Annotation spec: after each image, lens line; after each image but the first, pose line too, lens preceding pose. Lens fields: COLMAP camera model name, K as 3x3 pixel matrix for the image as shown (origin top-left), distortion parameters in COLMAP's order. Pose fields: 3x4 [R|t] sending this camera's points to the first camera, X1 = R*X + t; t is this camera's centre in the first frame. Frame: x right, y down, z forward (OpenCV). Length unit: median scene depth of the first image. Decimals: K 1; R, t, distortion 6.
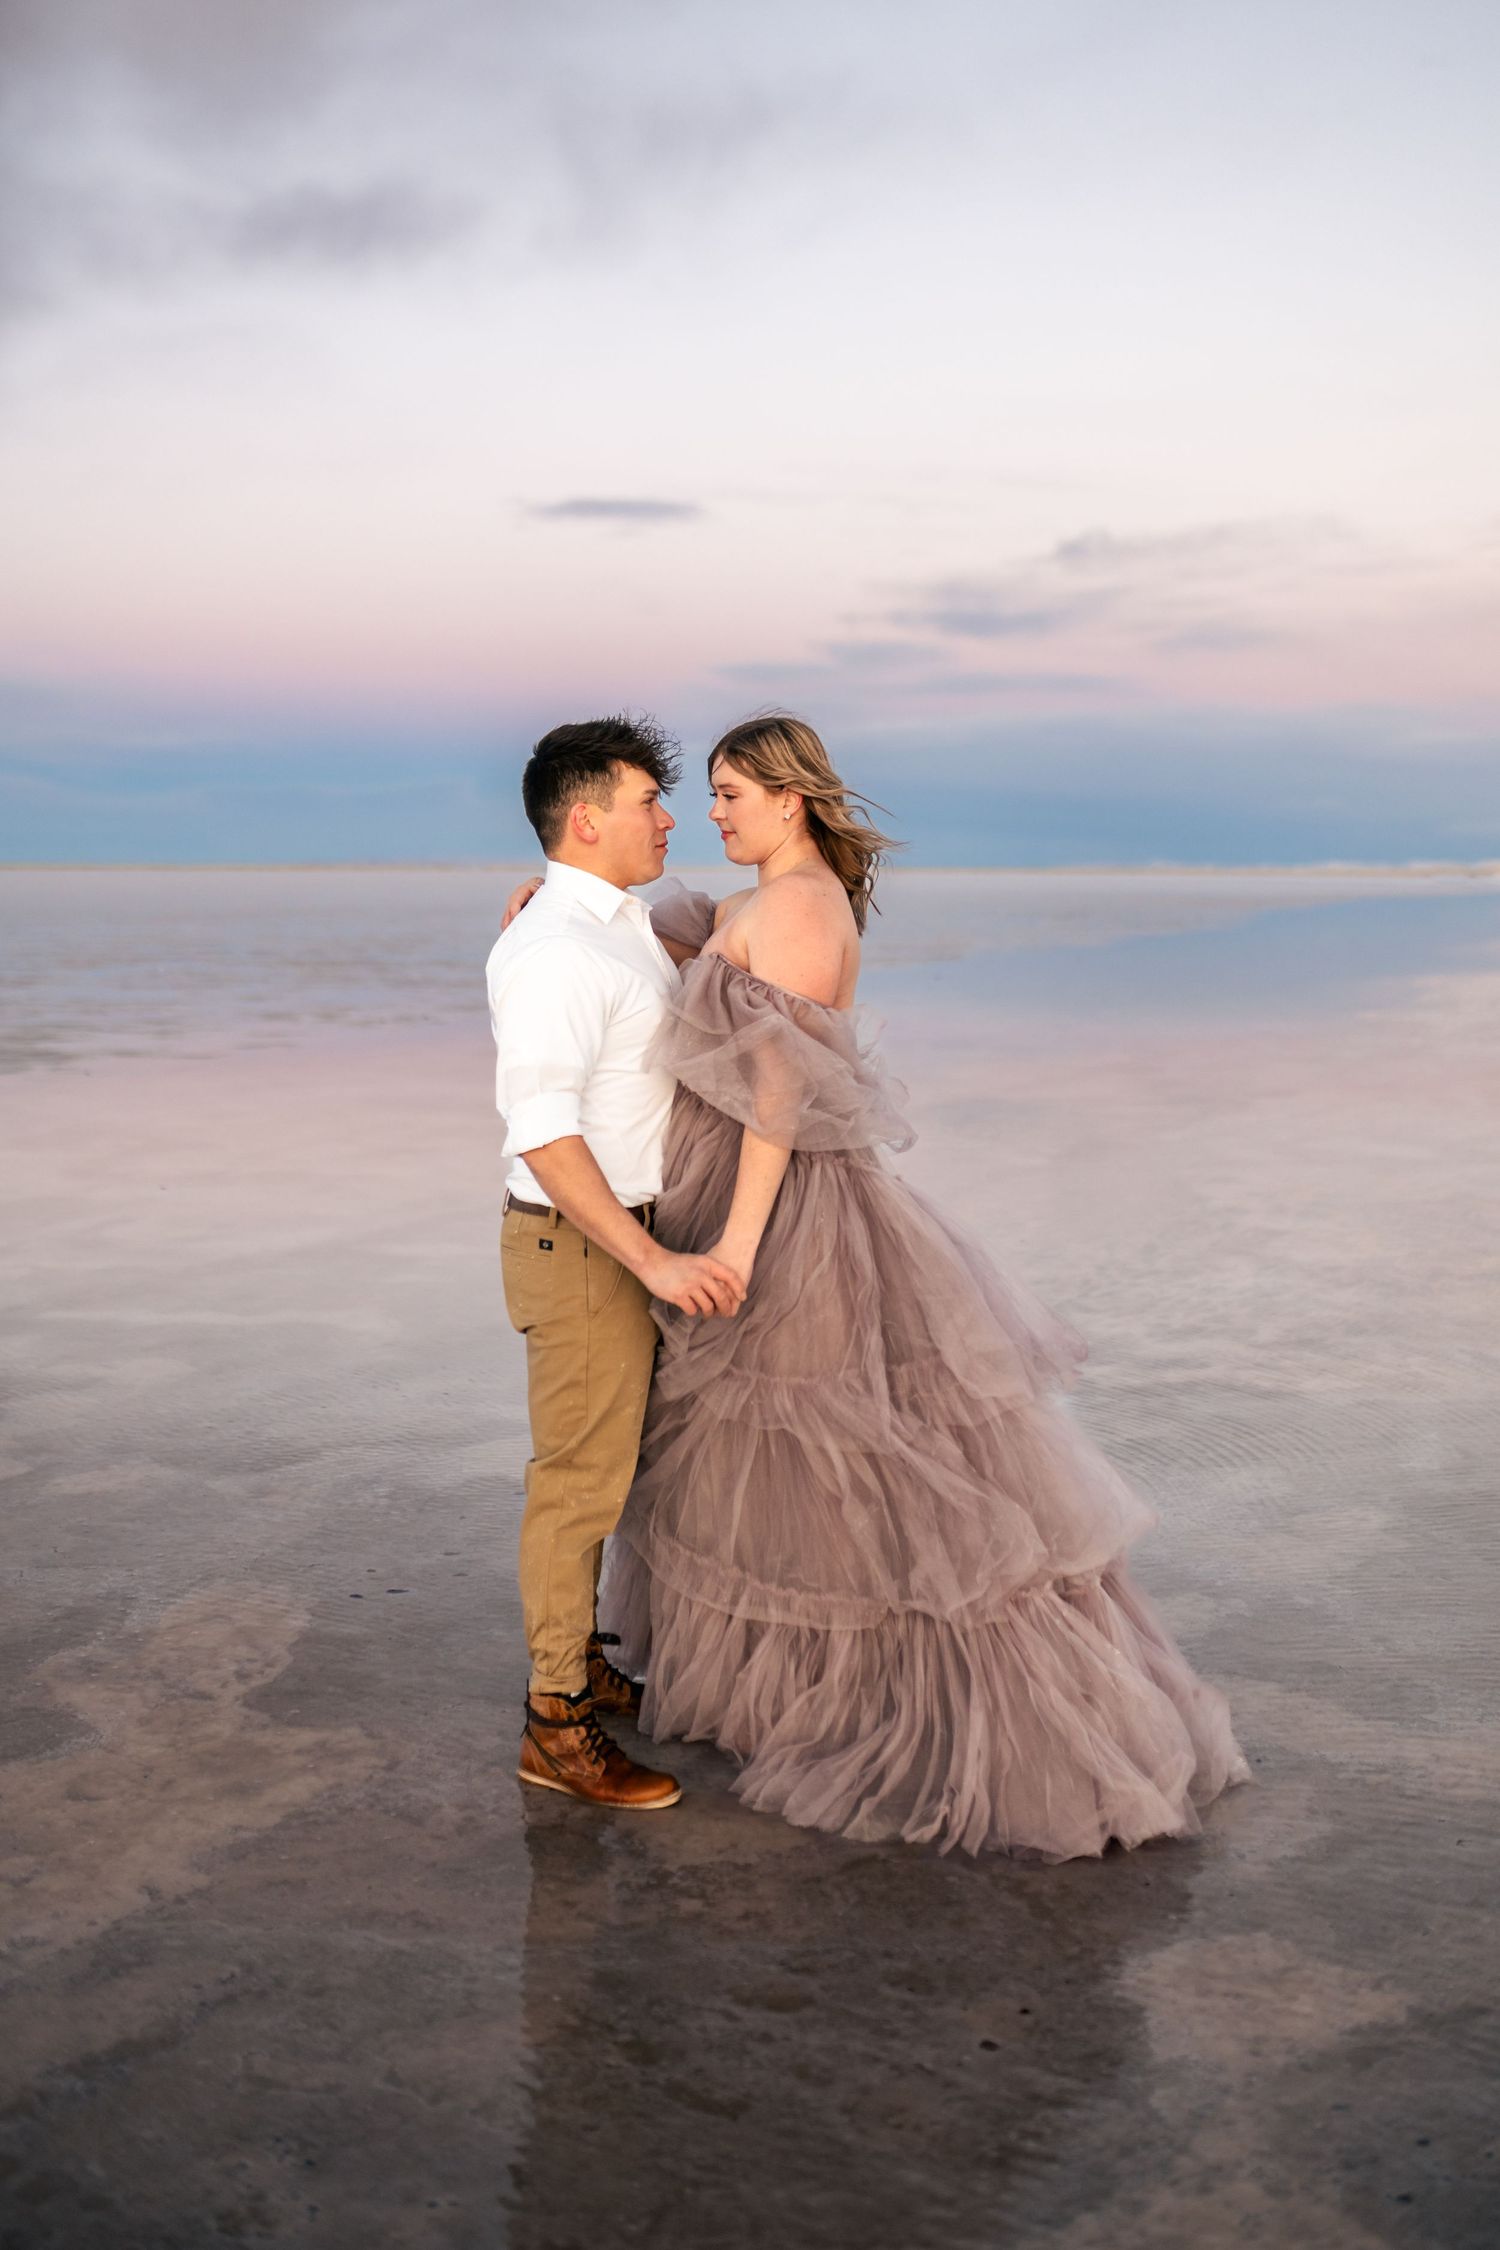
lens RADIAL K [[2212.1, 0, 758.4], [0, 2212.1, 985.3], [0, 0, 1]] dist [-0.003129, 0.015762]
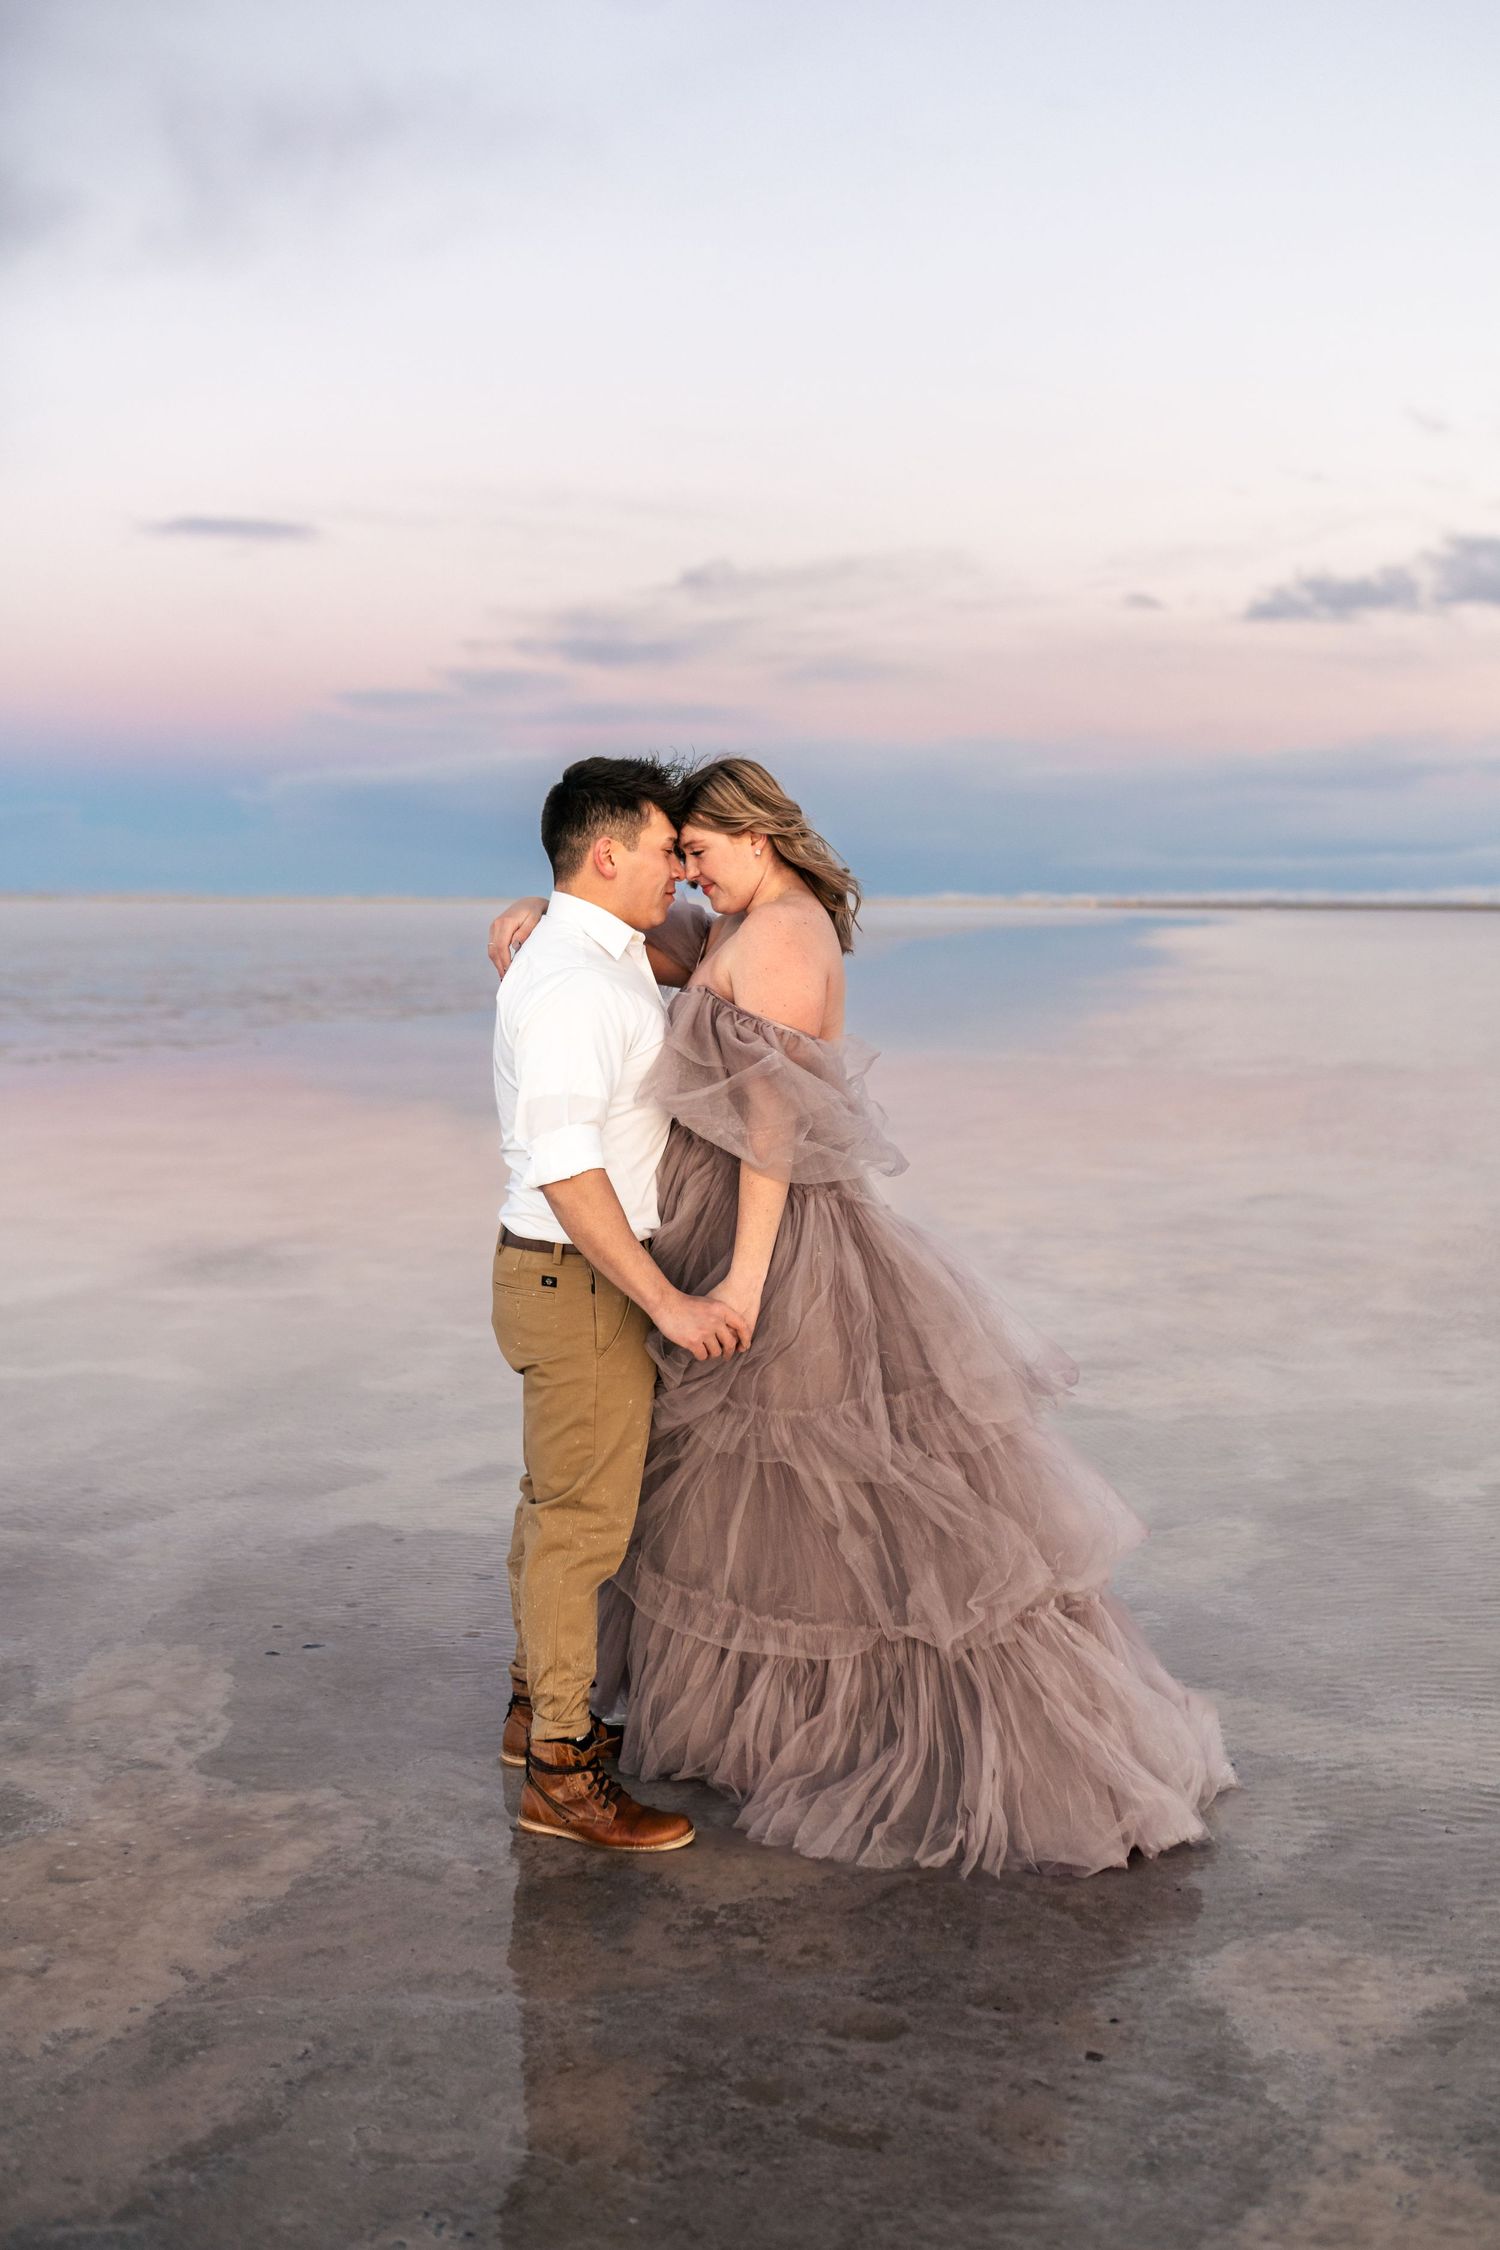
lens RADIAL K [[2212.1, 0, 758.4], [0, 2212.1, 985.3], [0, 0, 1]] dist [-0.003129, 0.015762]
pose [[0.984852, 0.000297, 0.173395, -0.177469], [0.002461, 0.999874, -0.015692, 0.000659], [-0.173377, 0.015881, 0.984727, 0.011329]]
